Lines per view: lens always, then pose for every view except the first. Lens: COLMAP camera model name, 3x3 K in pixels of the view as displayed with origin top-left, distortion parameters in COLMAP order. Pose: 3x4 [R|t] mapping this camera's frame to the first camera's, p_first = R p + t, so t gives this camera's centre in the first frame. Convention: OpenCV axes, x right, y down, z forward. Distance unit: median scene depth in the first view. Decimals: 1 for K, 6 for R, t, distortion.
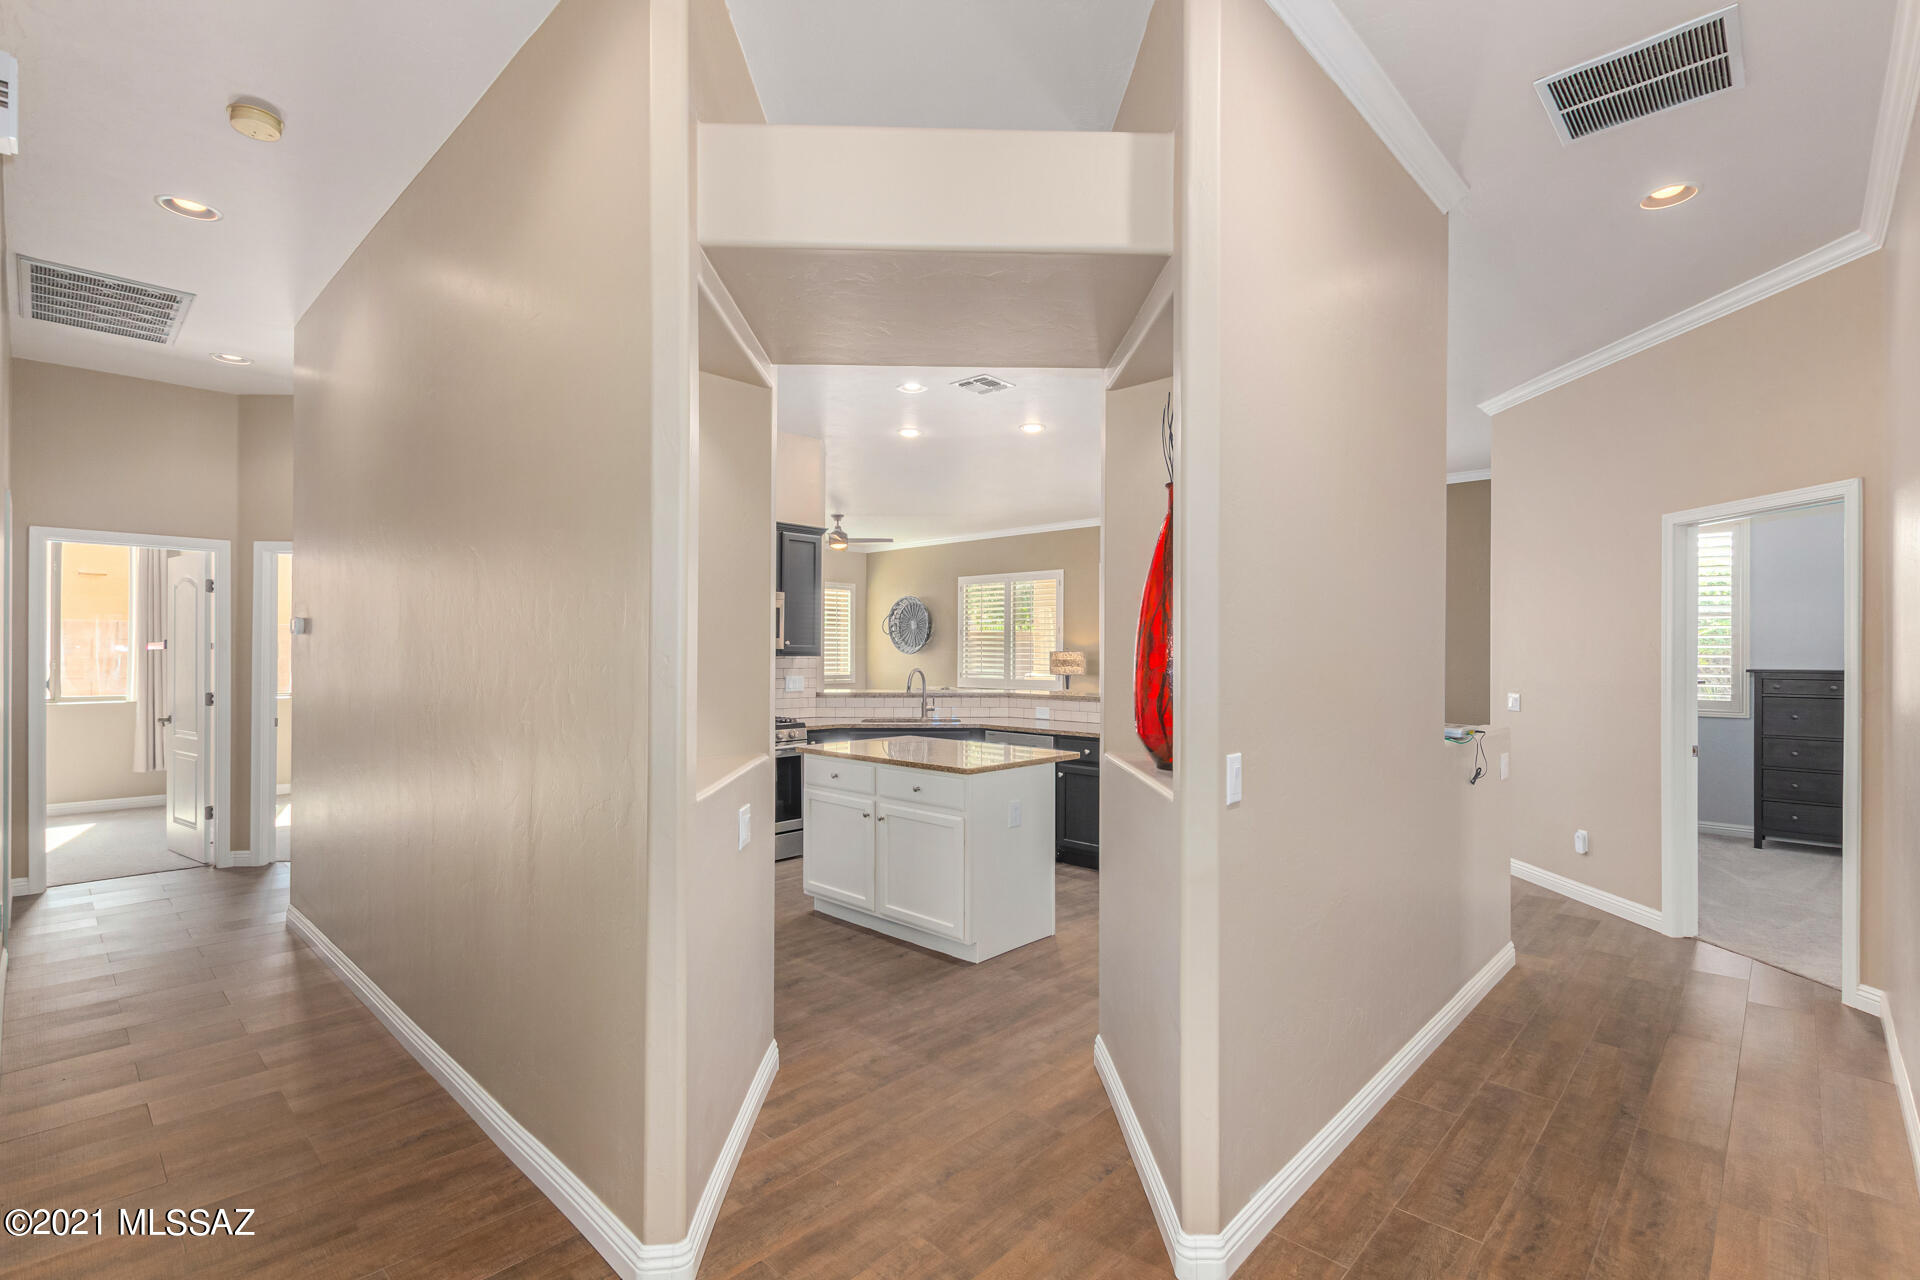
lens RADIAL K [[878.7, 0, 958.2], [0, 878.7, 658.1], [0, 0, 1]] dist [-0.004335, -0.001209]
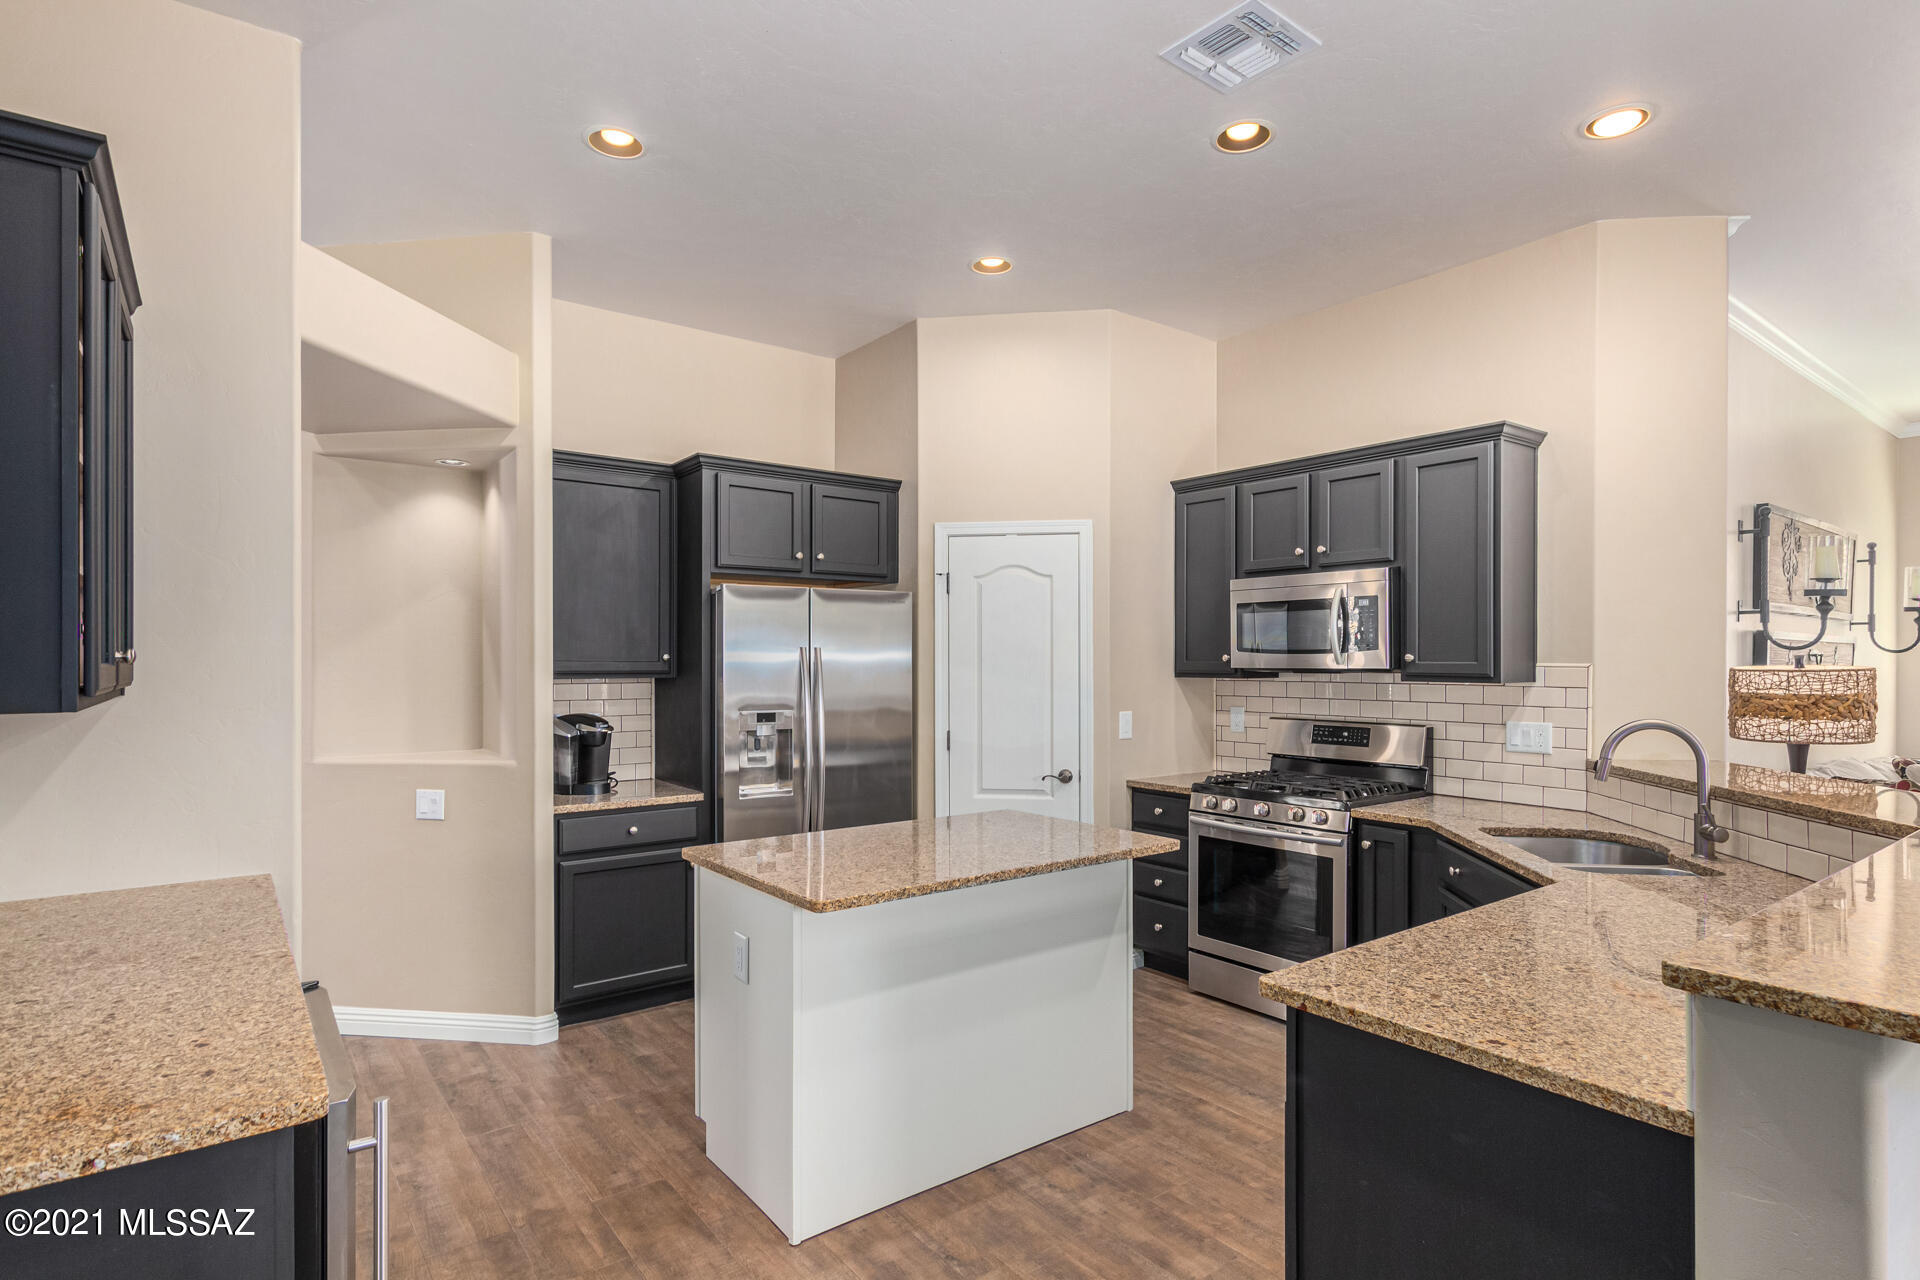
lens RADIAL K [[979.3, 0, 978.3], [0, 979.3, 665.8], [0, 0, 1]] dist [0.011477, -0.001038]
pose [[-0.146505, 0.004510, -0.989200, 0.267262], [-0.005078, 0.999973, 0.005311, -0.008351], [0.989197, 0.005801, -0.146479, 0.487166]]
